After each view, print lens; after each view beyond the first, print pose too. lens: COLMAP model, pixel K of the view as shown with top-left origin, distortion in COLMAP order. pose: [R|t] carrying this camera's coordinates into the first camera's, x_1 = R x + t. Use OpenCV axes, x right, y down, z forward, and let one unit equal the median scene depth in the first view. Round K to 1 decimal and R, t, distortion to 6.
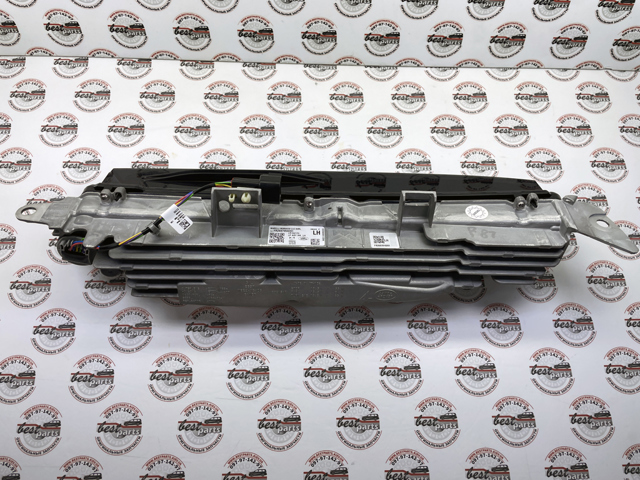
lens RADIAL K [[435.2, 0, 307.1], [0, 435.2, 240.0], [0, 0, 1]] dist [0.000939, 0.000005]
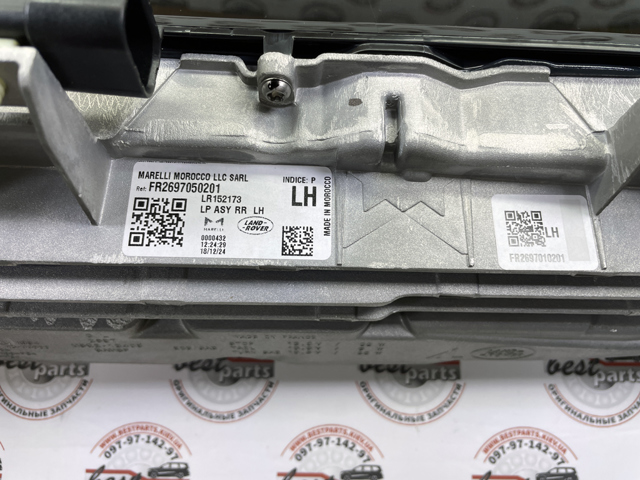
lens RADIAL K [[435.2, 0, 307.1], [0, 435.2, 240.0], [0, 0, 1]] dist [0.000939, 0.000005]
pose [[0.999936, 0.010771, 0.003533, 0.023201], [-0.011227, 0.897787, 0.440287, -0.115237], [0.001571, -0.440298, 0.897850, 0.736447]]
